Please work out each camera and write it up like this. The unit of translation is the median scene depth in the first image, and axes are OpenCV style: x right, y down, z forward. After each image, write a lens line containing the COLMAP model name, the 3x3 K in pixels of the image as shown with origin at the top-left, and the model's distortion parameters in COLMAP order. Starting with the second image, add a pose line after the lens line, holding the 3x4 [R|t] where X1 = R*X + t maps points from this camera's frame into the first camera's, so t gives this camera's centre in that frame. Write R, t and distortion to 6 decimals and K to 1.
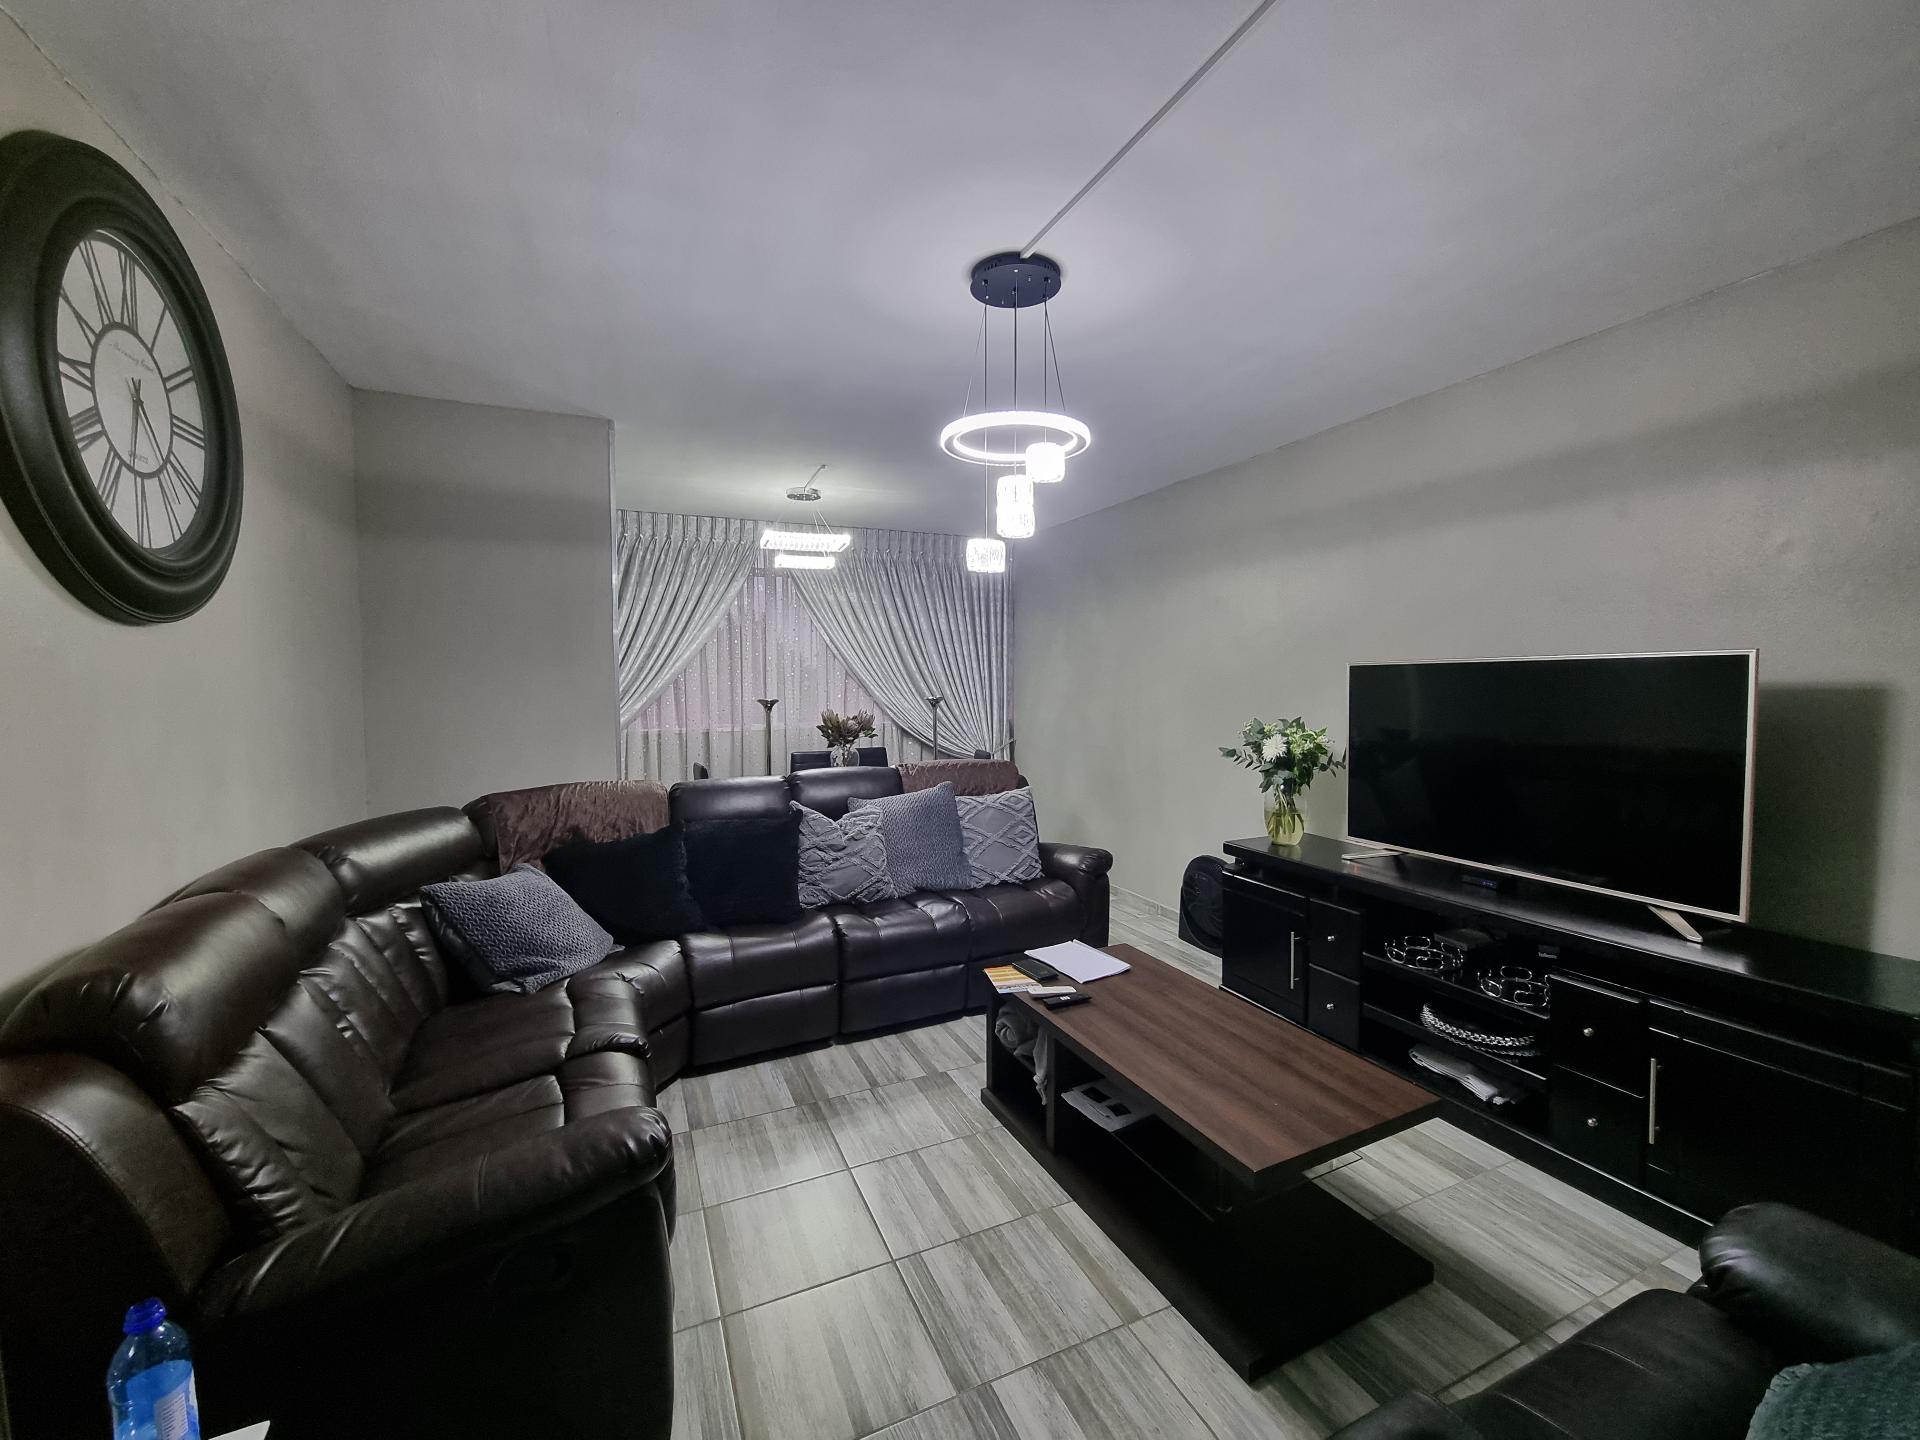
lens RADIAL K [[783.4, 0, 977.4], [0, 783.4, 716.9], [0, 0, 1]] dist [0.000744, -0.001896]
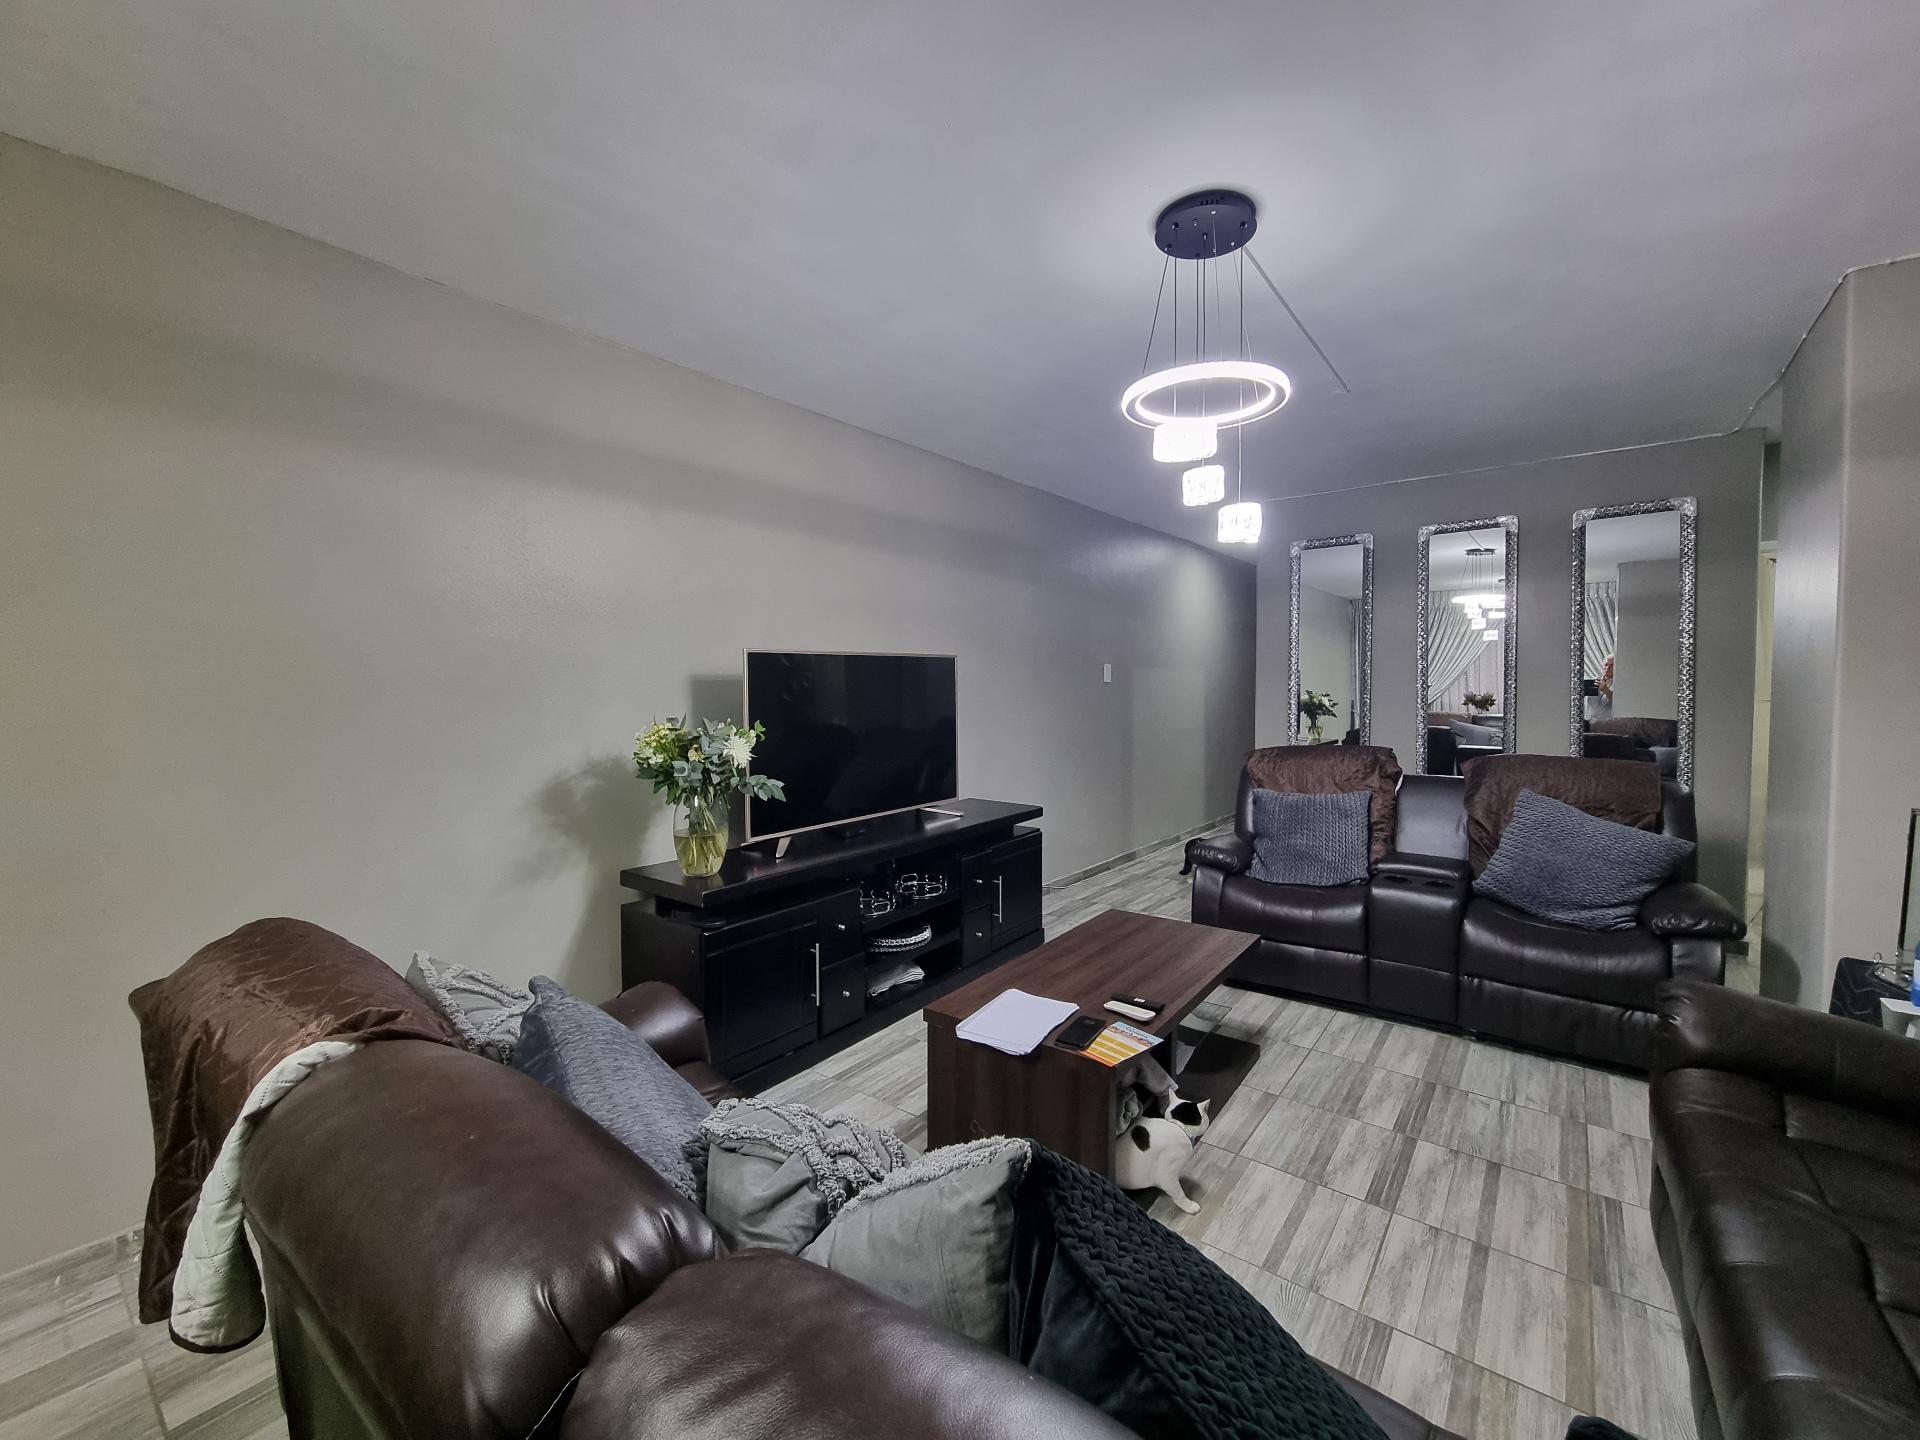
lens RADIAL K [[790.7, 0, 983.4], [0, 790.7, 712.6], [0, 0, 1]] dist [0.002400, 0.000205]
pose [[-0.472646, -0.029961, 0.880743, -0.581424], [0.047691, 0.997088, 0.059513, -0.045261], [-0.879961, 0.070132, -0.469841, 1.476569]]
